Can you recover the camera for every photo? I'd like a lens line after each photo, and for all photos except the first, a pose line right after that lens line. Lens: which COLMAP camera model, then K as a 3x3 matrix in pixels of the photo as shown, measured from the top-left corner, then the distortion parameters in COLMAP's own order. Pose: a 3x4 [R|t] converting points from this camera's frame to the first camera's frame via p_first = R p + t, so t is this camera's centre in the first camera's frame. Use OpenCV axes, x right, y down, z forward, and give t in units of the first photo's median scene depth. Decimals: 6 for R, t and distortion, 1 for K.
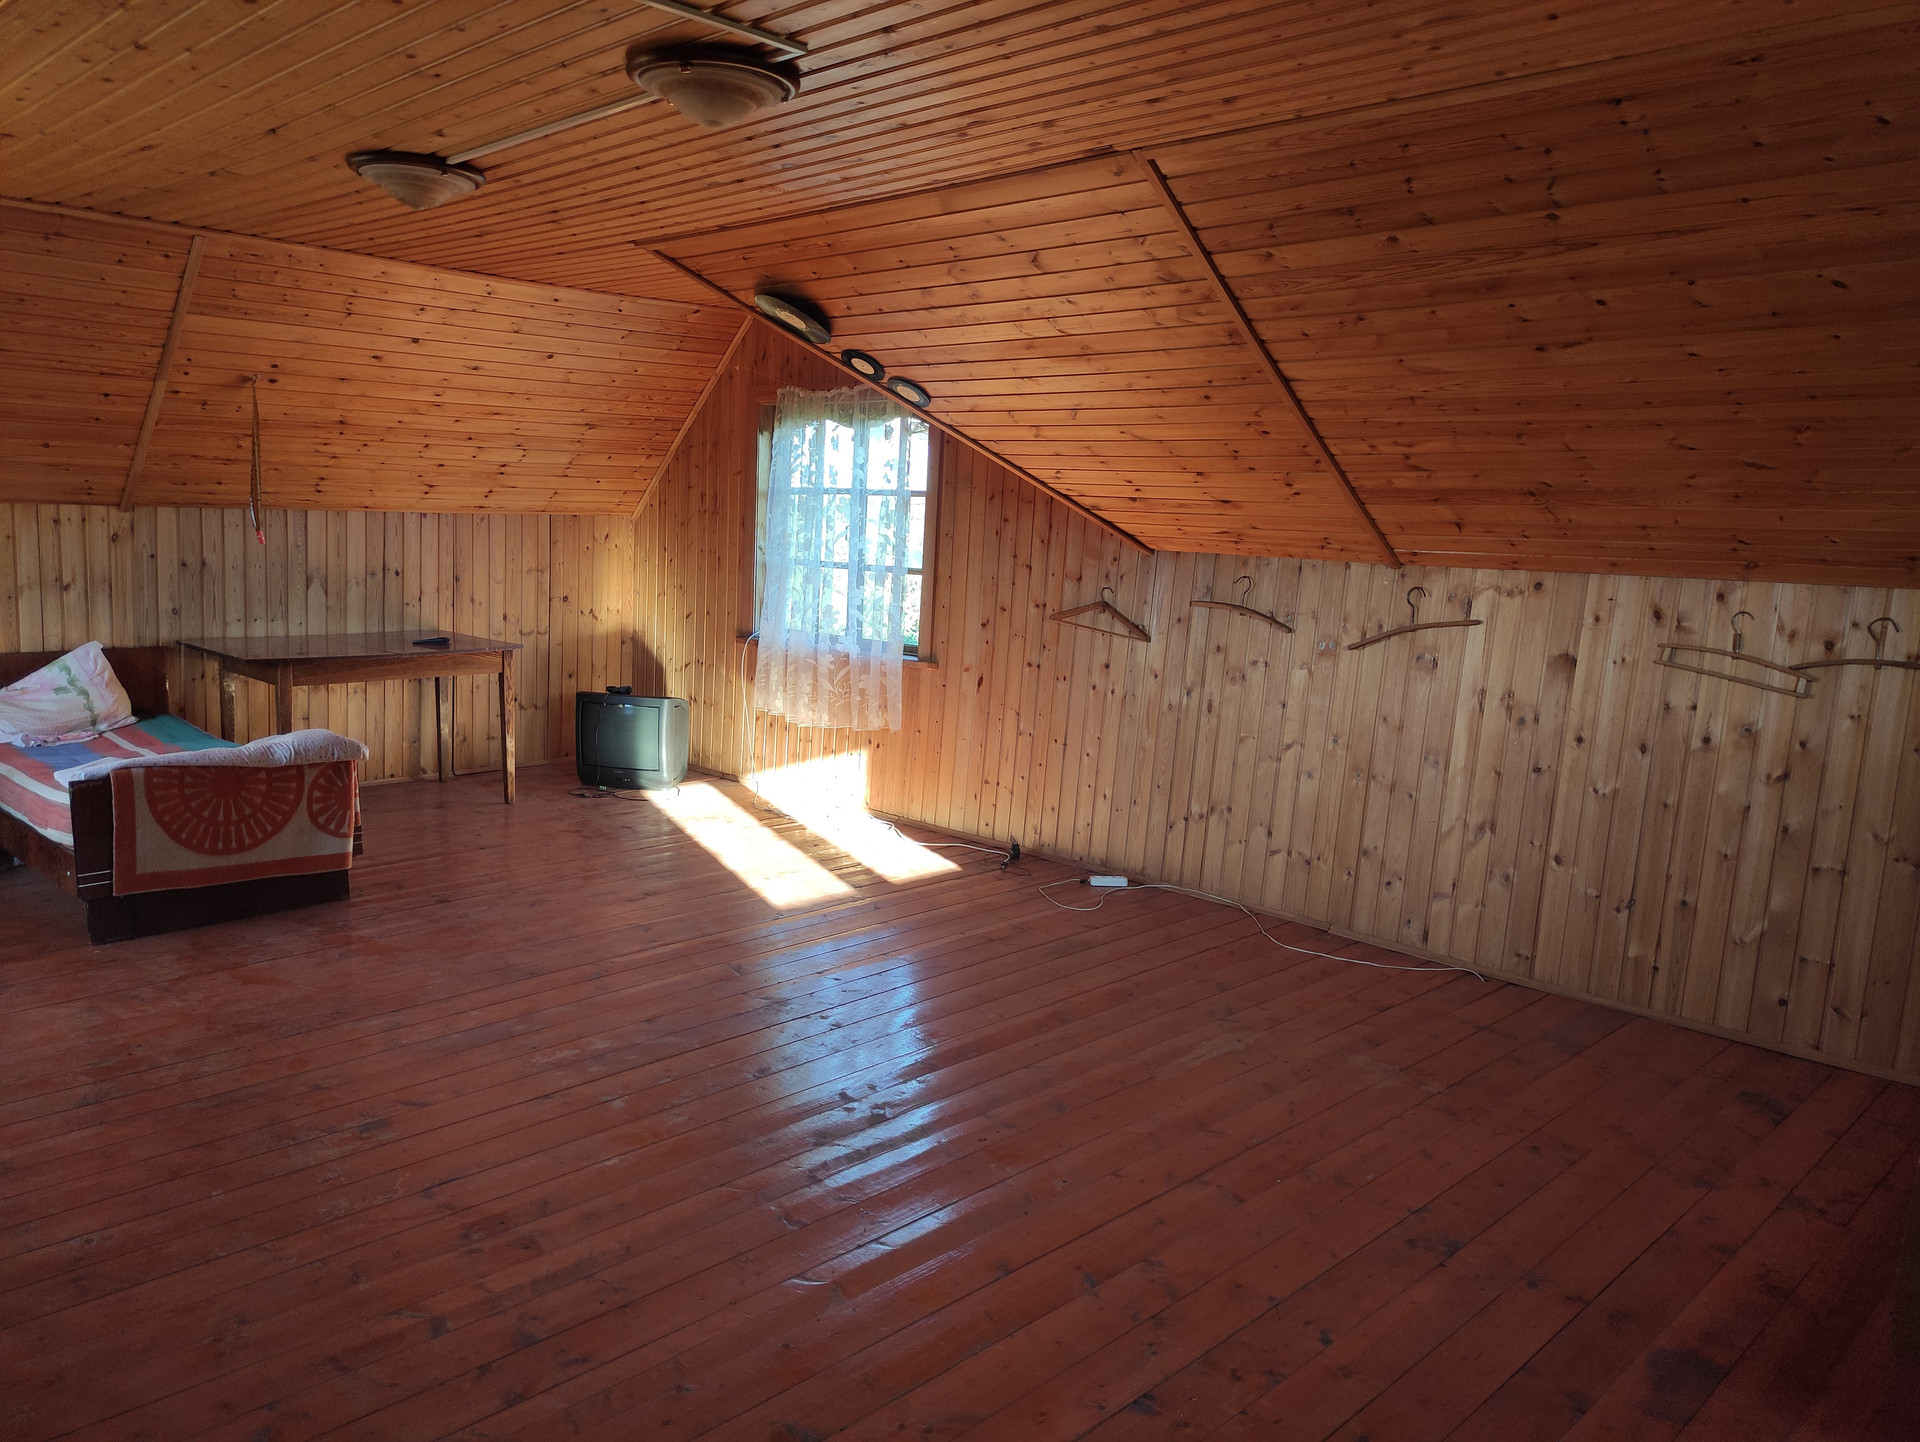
lens RADIAL K [[1409.3, 0, 957.3], [0, 1409.3, 720.4], [0, 0, 1]] dist [-0.001257, -0.002041]
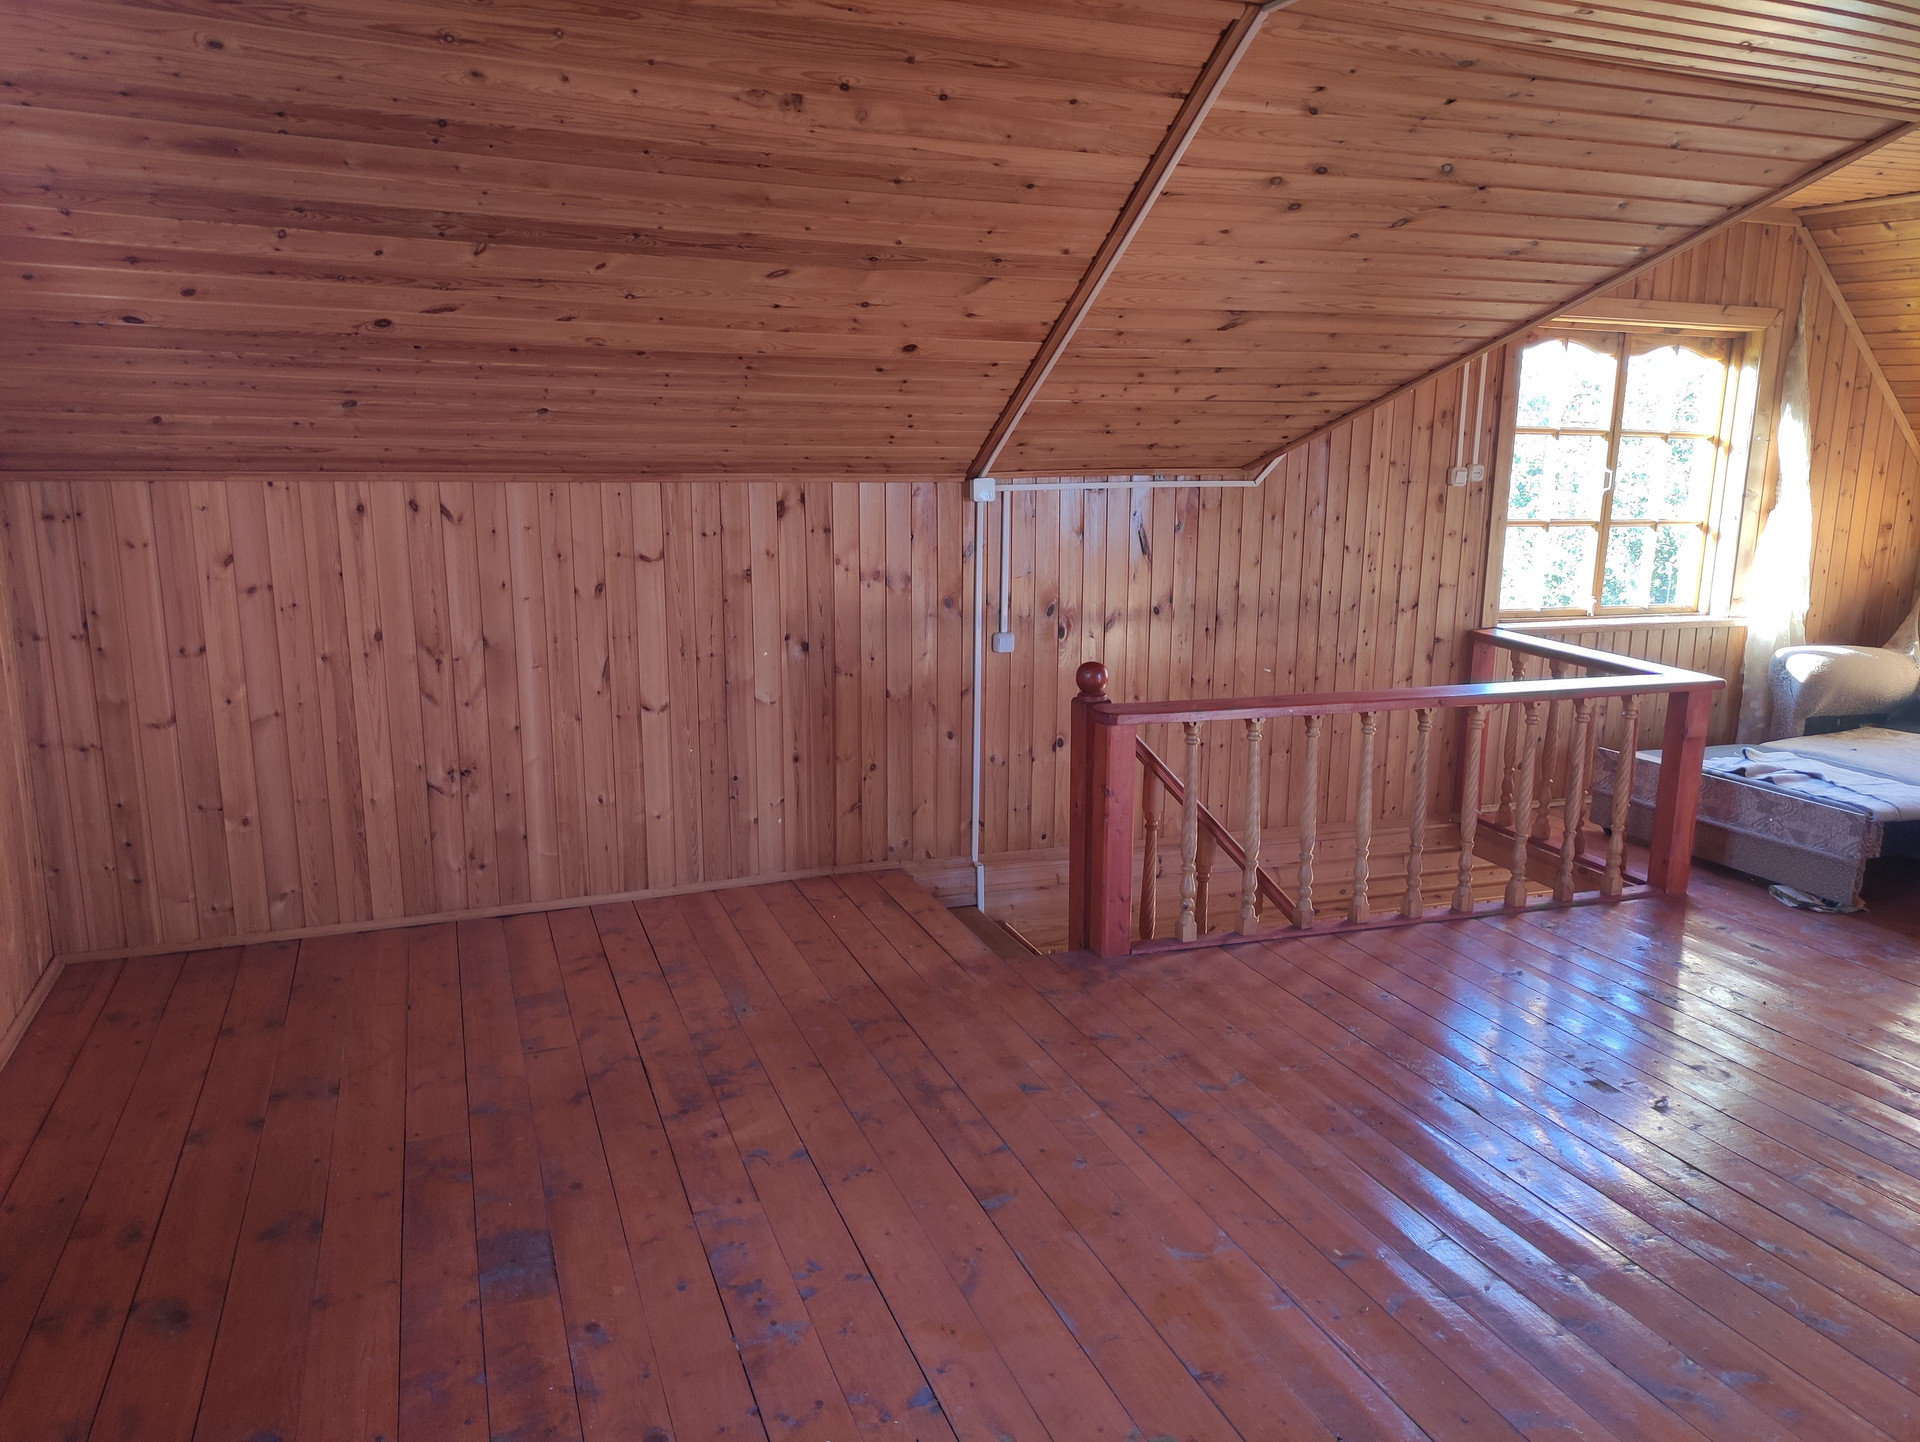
lens RADIAL K [[1409.3, 0, 958.9], [0, 1409.3, 726.7], [0, 0, 1]] dist [-0.001257, -0.002041]
pose [[-0.418307, 0.145514, -0.896574, 0.863255], [-0.161781, 0.959364, 0.231186, -0.155886], [0.893782, 0.241755, -0.377767, 1.217018]]
